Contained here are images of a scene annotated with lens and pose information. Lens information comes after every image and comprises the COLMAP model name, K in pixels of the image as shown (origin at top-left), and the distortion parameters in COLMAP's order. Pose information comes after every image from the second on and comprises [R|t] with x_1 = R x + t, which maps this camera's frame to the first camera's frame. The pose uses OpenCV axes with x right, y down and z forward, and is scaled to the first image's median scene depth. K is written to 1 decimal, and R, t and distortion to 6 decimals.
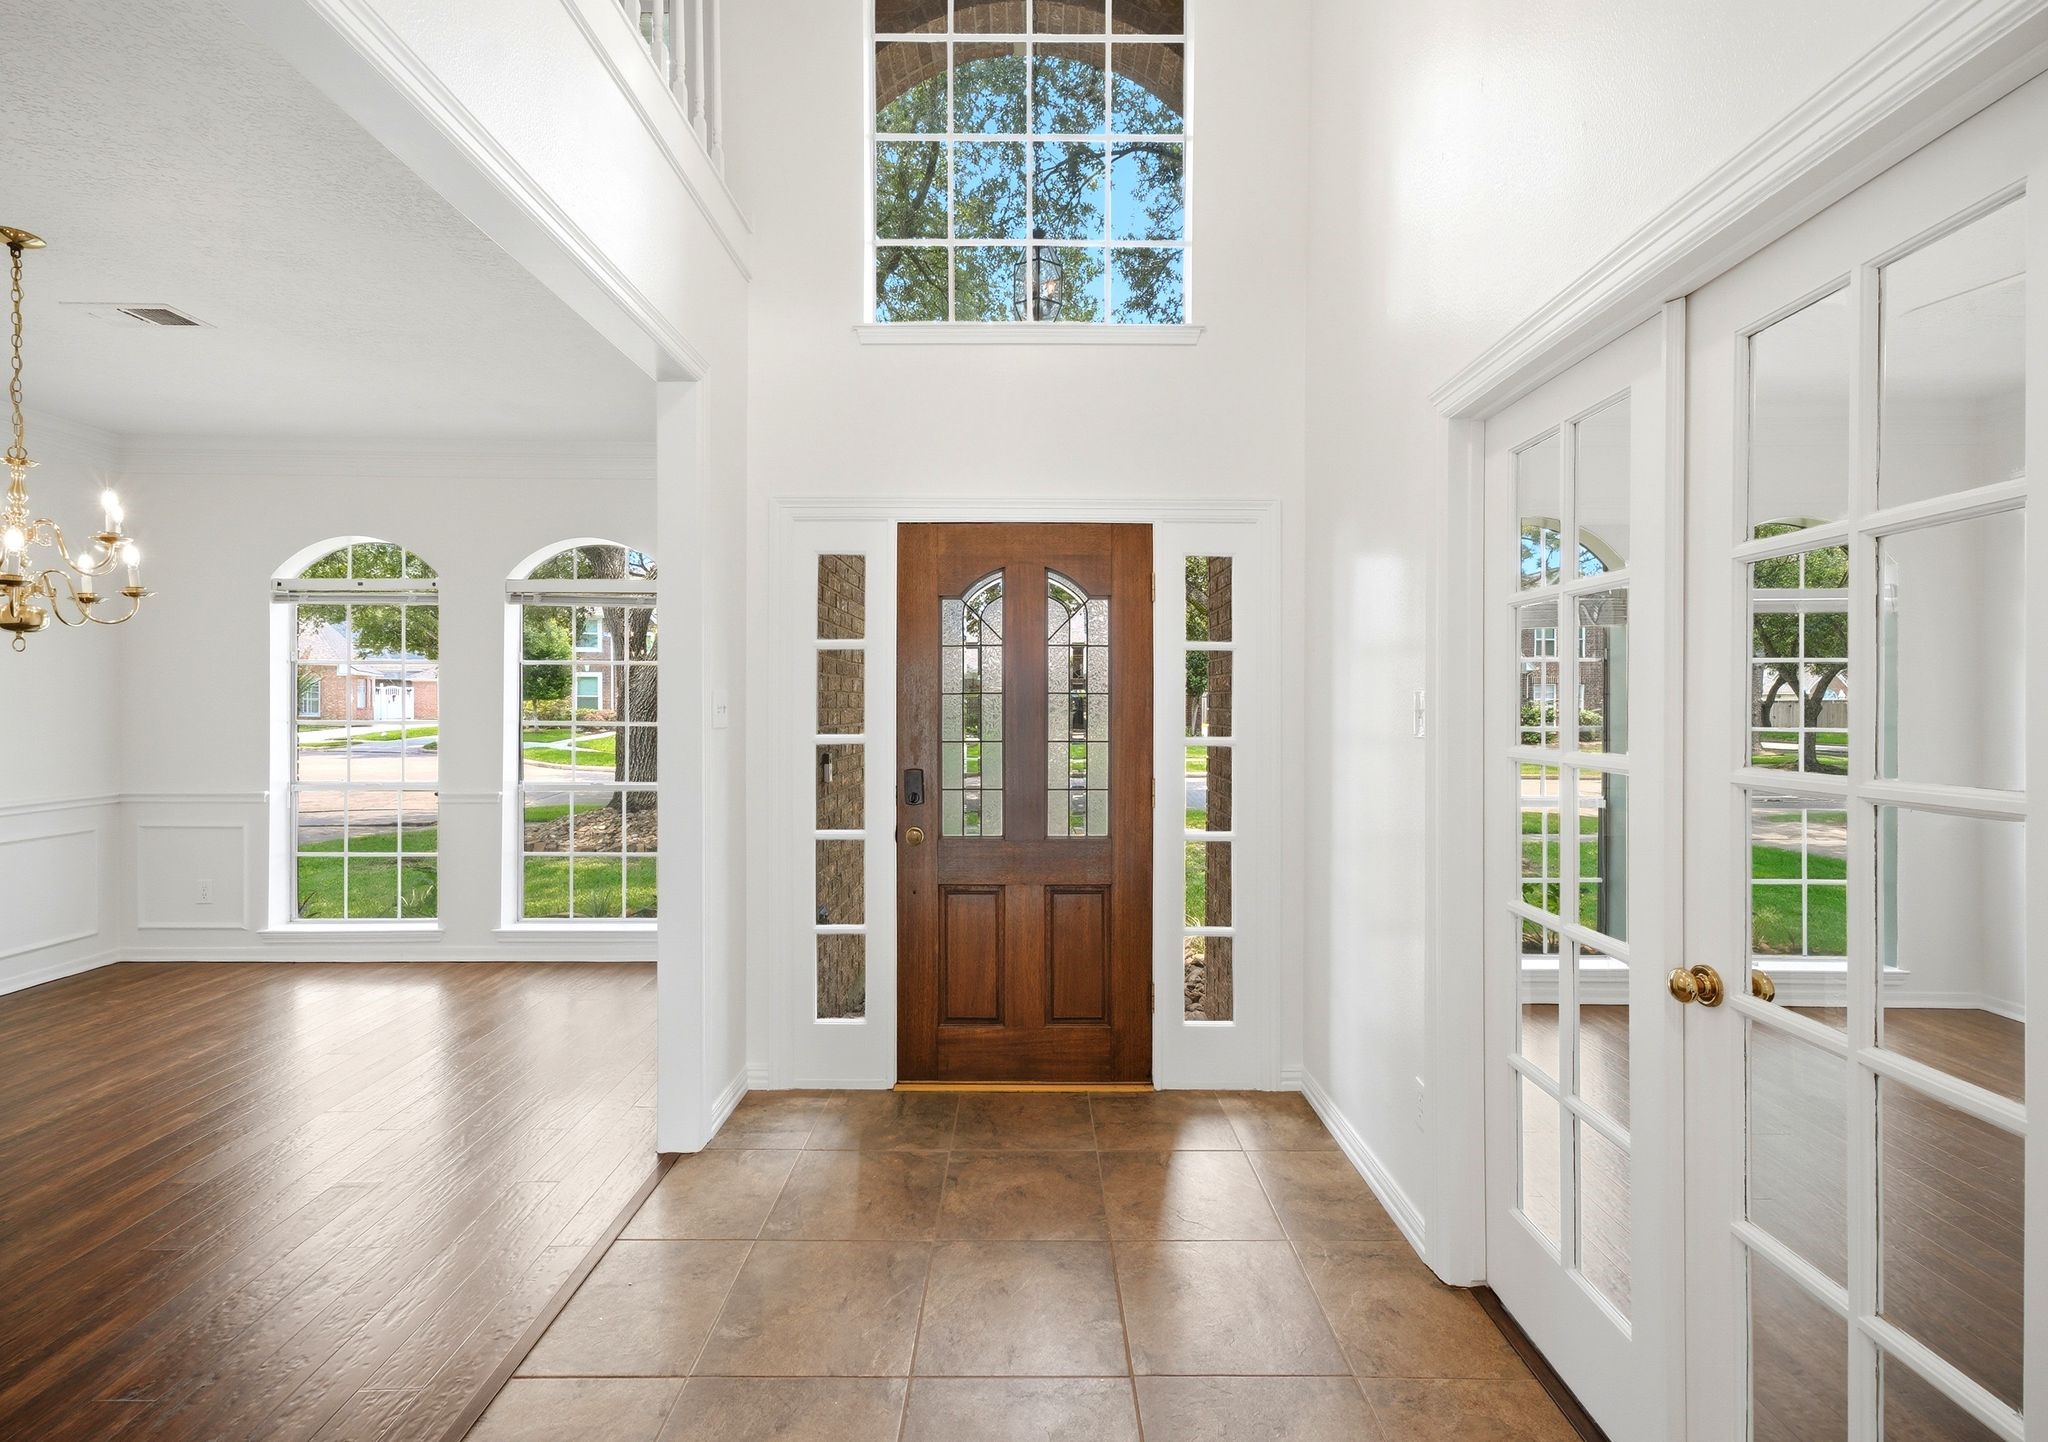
lens RADIAL K [[853.3, 0, 1028.9], [0, 853.3, 710.3], [0, 0, 1]] dist [-0.001949, -0.001202]
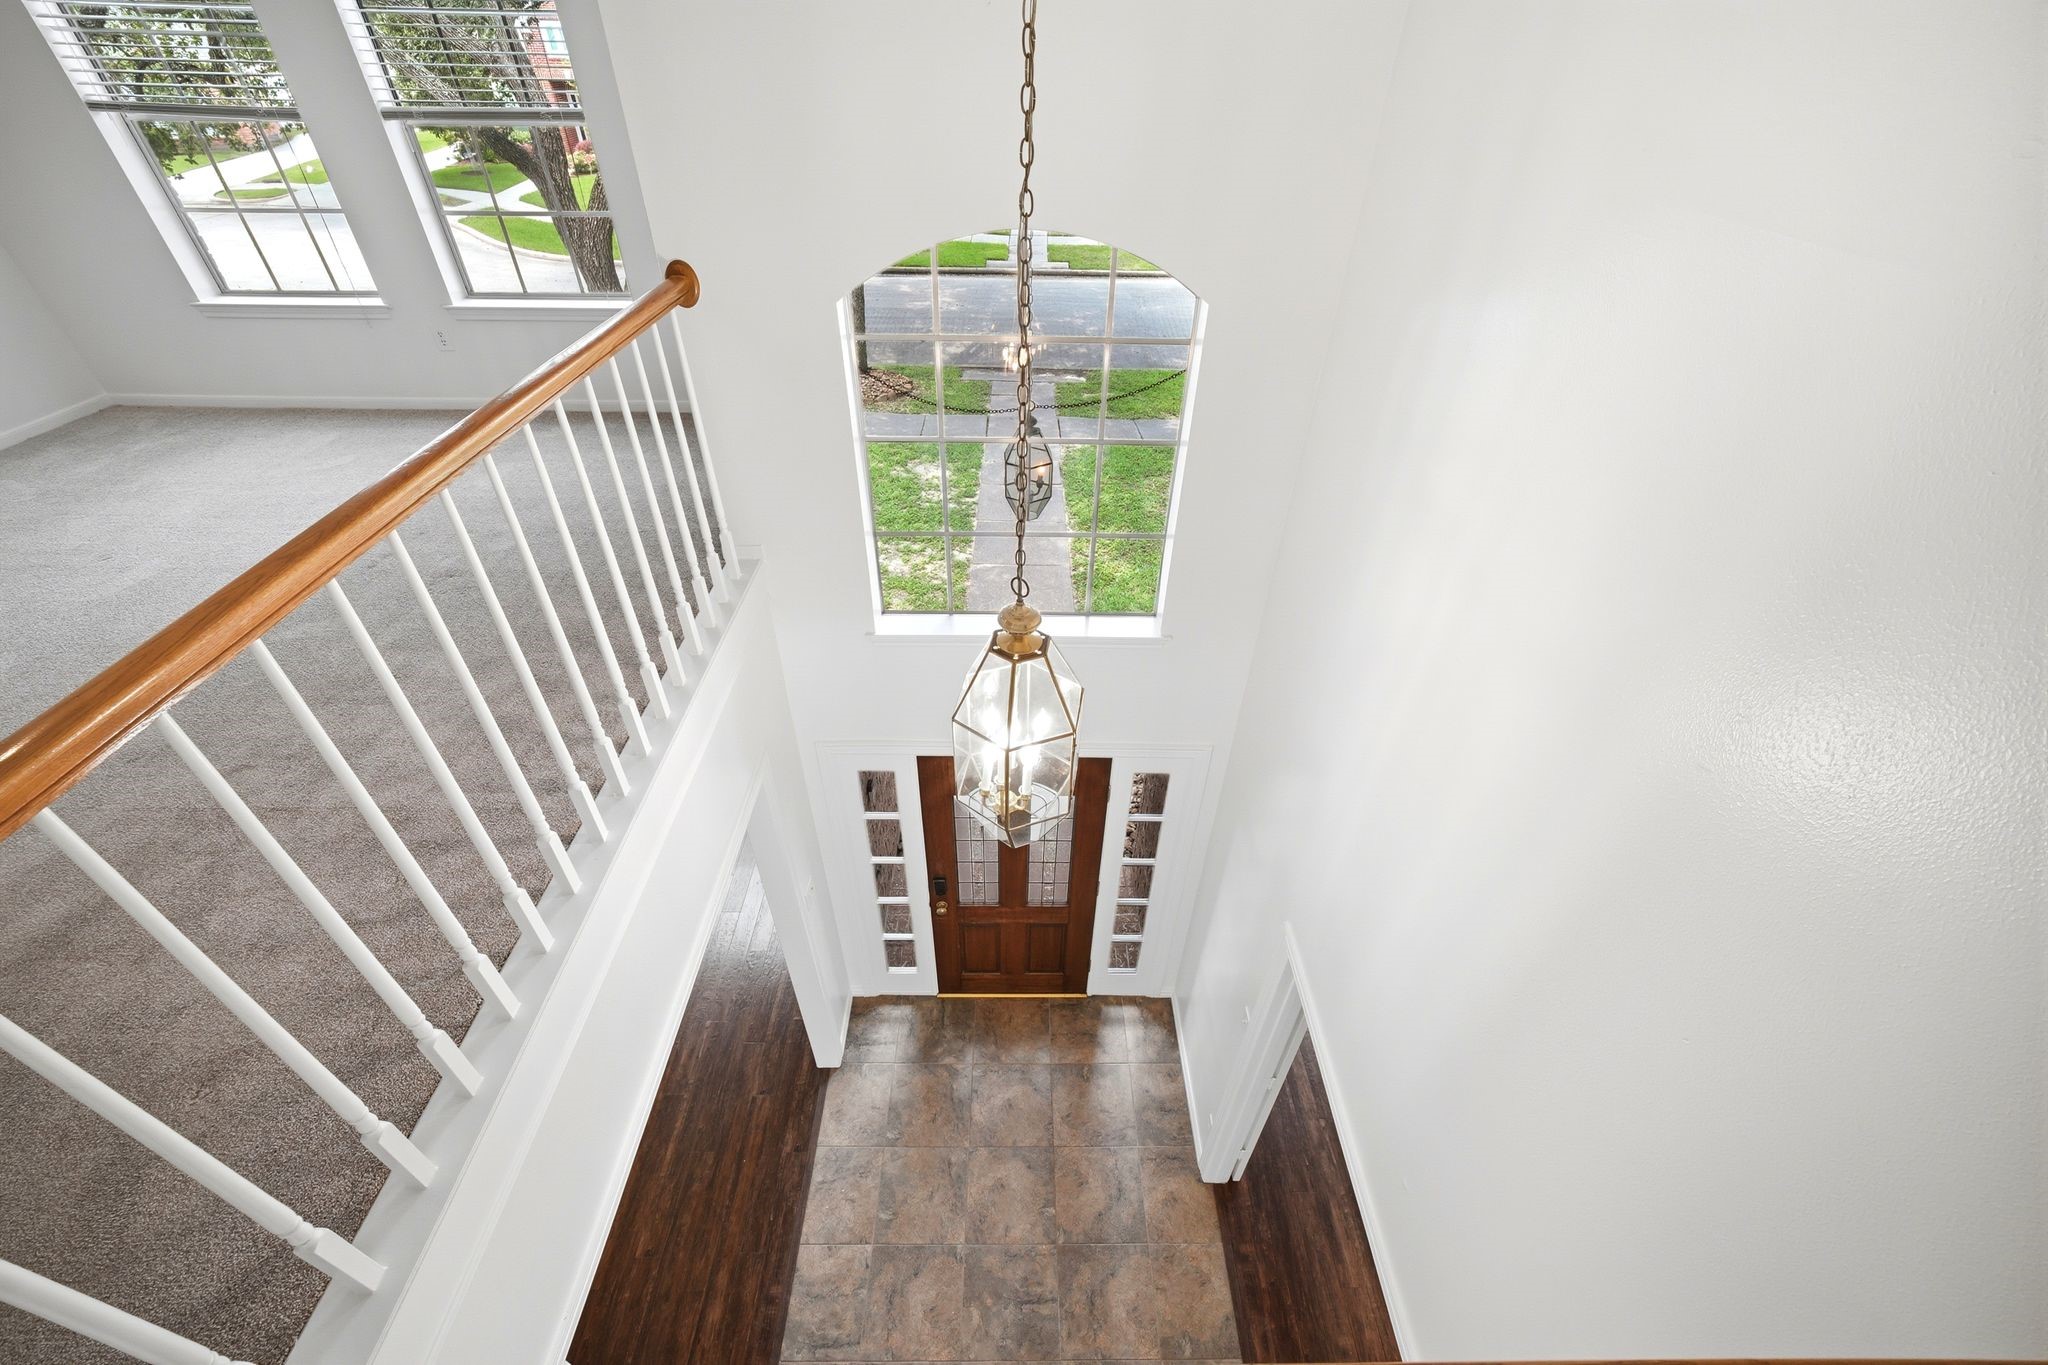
lens RADIAL K [[820.2, 0, 1034.5], [0, 820.2, 669.6], [0, 0, 1]] dist [-0.000622, -0.000531]
pose [[0.999699, 0.006867, 0.023562, -0.004389], [-0.019697, 0.797215, 0.603375, -1.089676], [-0.014641, -0.603657, 0.797110, 0.071992]]
